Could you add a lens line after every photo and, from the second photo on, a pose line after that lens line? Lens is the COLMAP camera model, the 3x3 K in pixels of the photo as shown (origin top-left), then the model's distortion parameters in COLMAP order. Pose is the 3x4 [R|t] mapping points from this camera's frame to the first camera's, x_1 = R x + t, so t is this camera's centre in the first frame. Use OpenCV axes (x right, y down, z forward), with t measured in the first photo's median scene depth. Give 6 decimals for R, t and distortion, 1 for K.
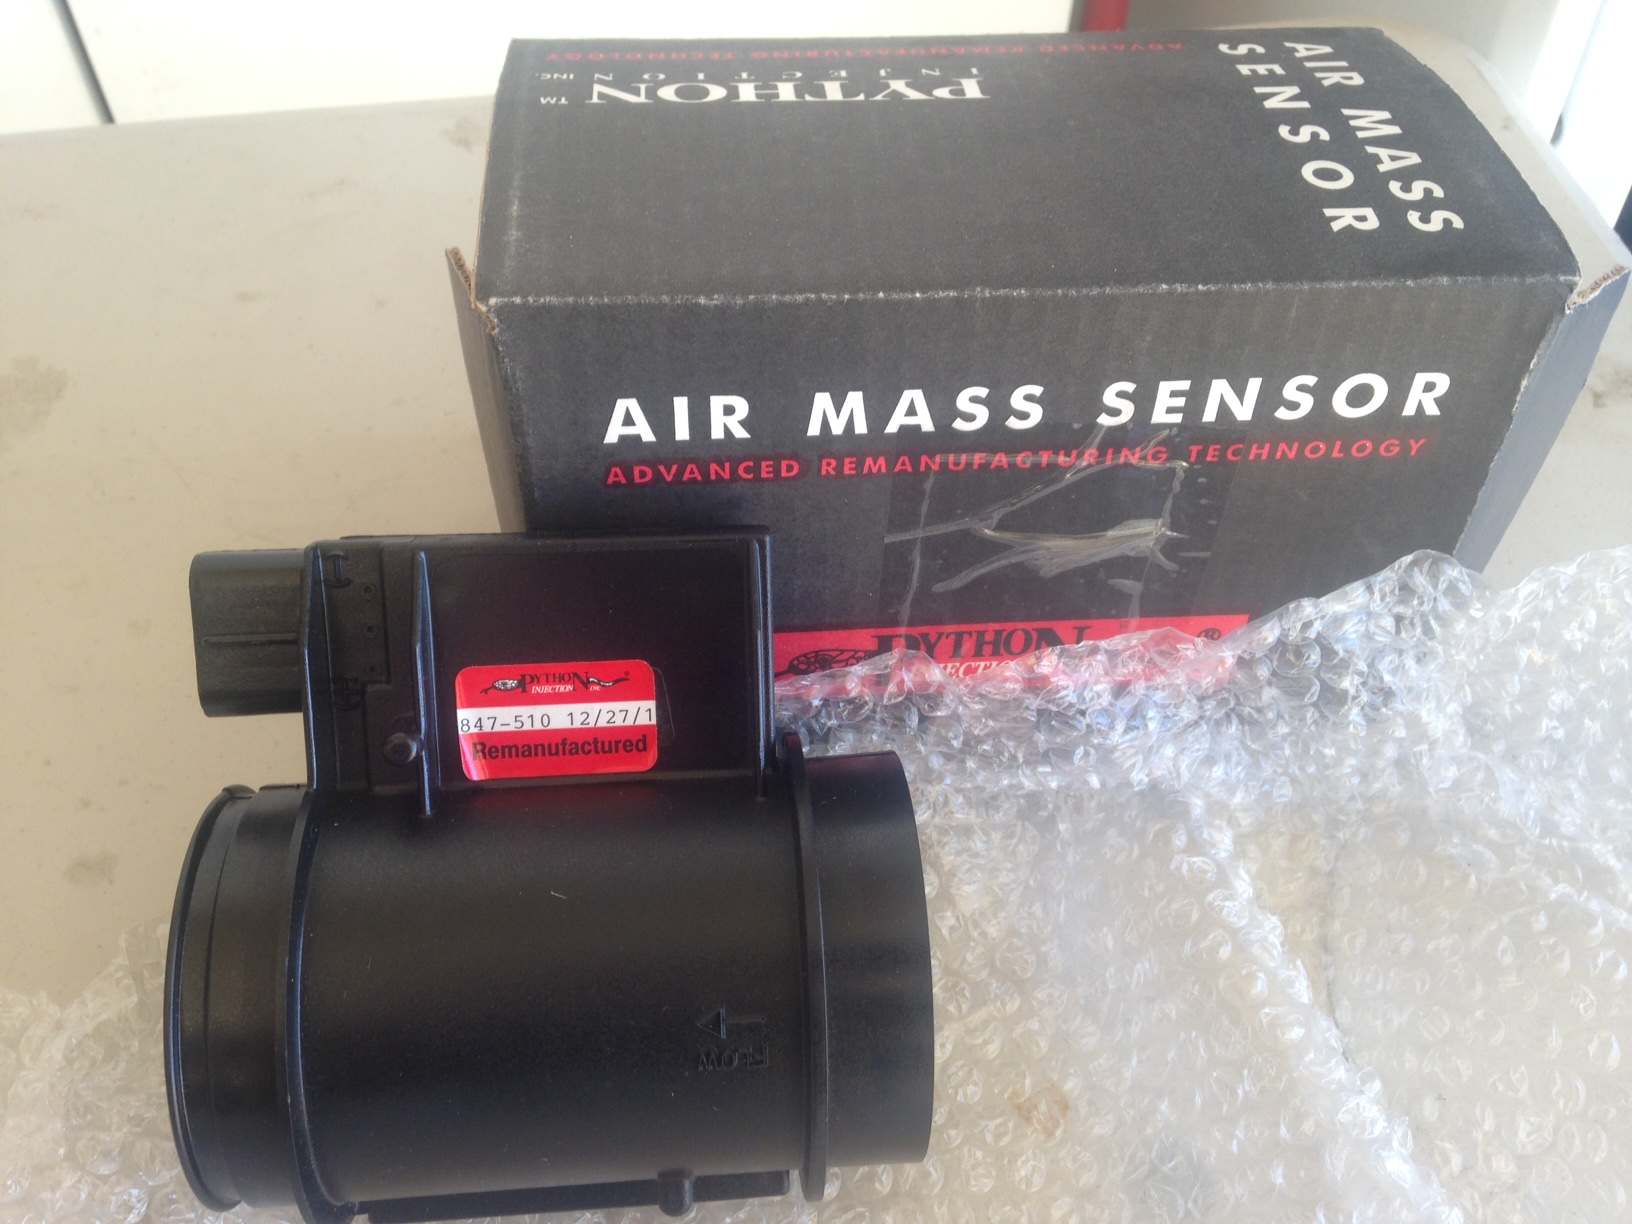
lens RADIAL K [[1561.9, 0, 816.0], [0, 1561.9, 612.0], [0, 0, 1]] dist [0.236529, -0.495078]
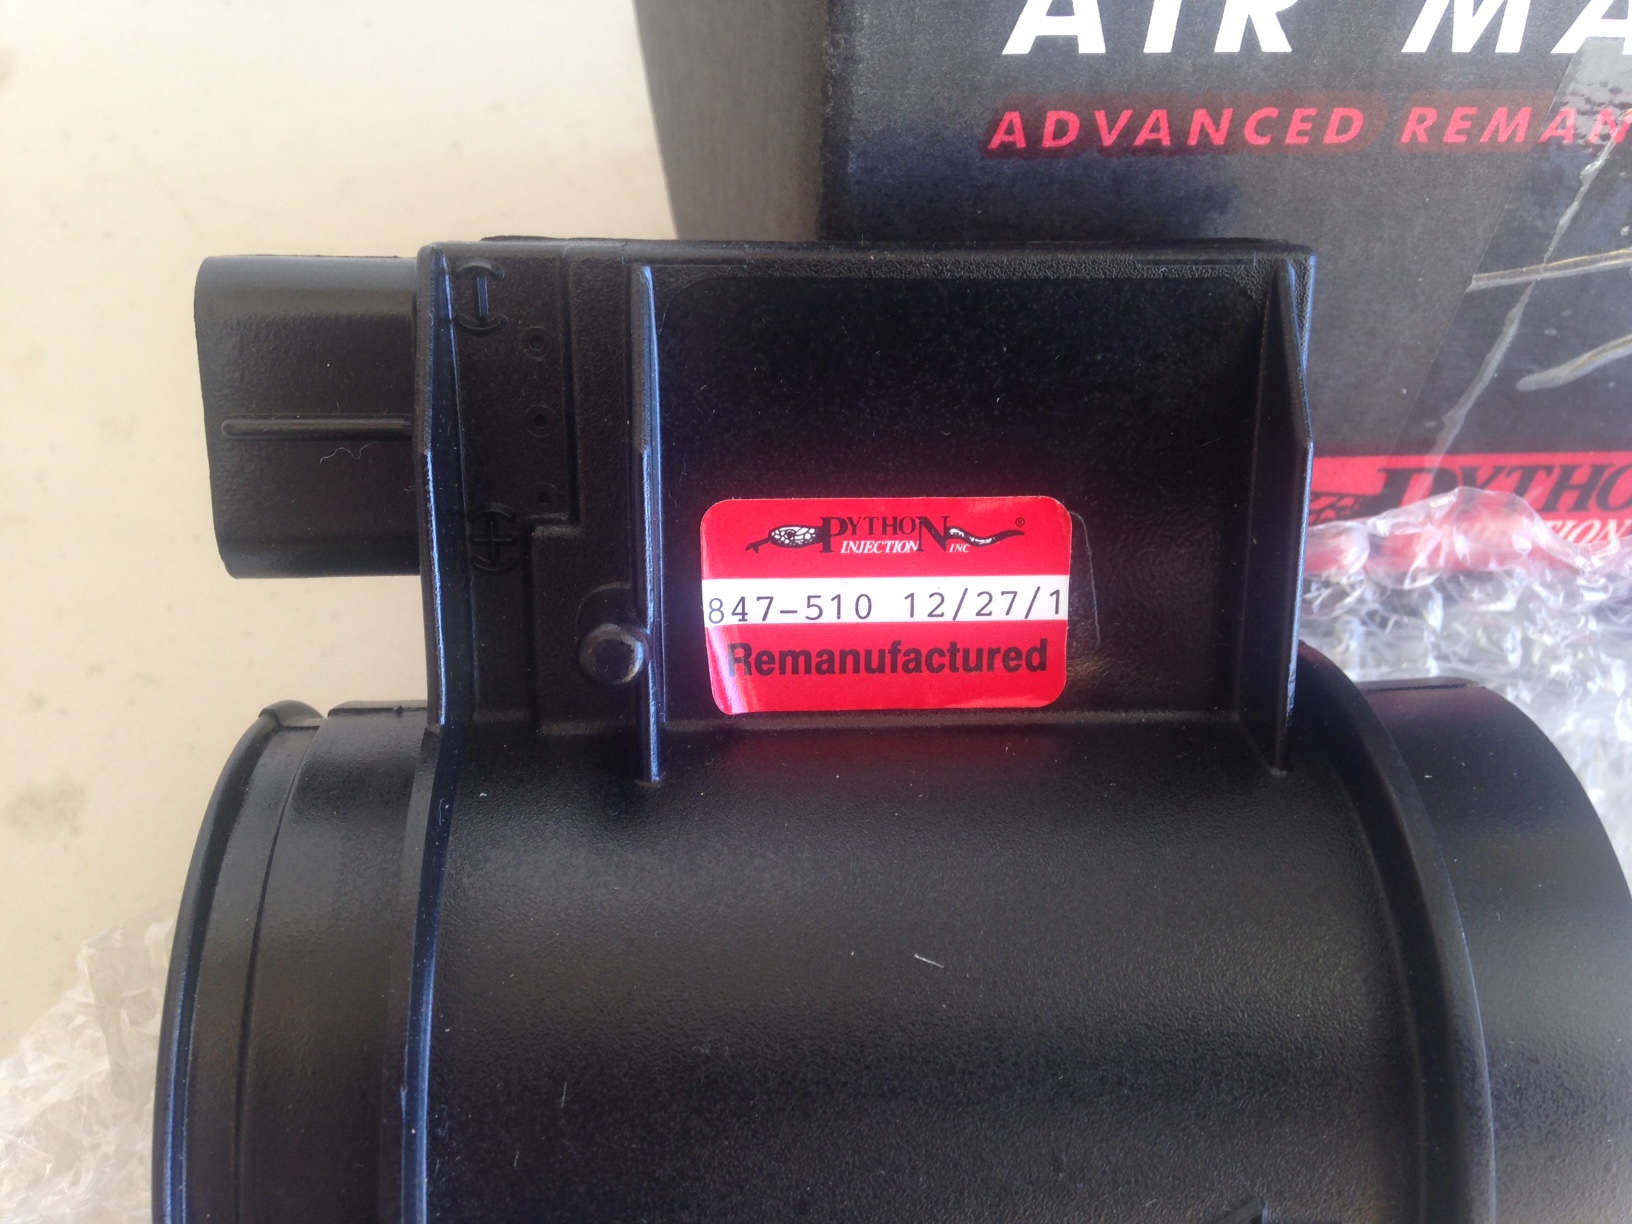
lens RADIAL K [[1621.1, 0, 816.0], [0, 1621.1, 612.0], [0, 0, 1]] dist [0.220533, -0.503419]
pose [[0.999418, 0.030725, -0.014837, -0.178845], [-0.029356, 0.995944, 0.085054, 0.025067], [0.017391, -0.084569, 0.996266, 0.457941]]
